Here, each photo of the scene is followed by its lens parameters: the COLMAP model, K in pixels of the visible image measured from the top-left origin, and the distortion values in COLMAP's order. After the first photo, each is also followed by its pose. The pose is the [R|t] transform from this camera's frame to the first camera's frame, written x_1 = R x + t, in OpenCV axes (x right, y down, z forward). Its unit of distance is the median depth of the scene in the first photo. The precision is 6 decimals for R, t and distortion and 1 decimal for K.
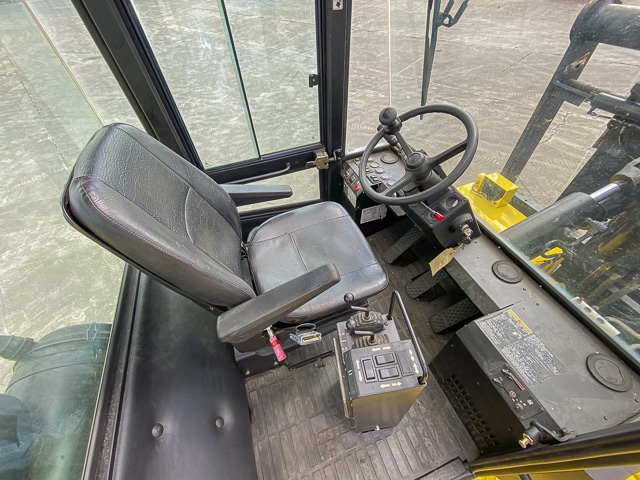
lens RADIAL K [[251.0, 0, 320.0], [0, 251.0, 240.0], [0, 0, 1]] dist [-0.013696, -0.000049]
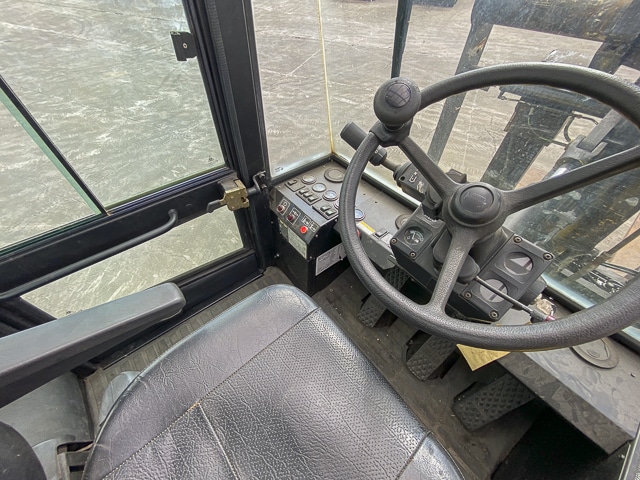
lens RADIAL K [[251.0, 0, 320.0], [0, 251.0, 240.0], [0, 0, 1]] dist [-0.013696, -0.000049]
pose [[0.934115, -0.210442, 0.288346, 0.001006], [0.213276, 0.976746, 0.021930, -0.127484], [-0.286256, 0.041012, 0.957275, 0.270146]]
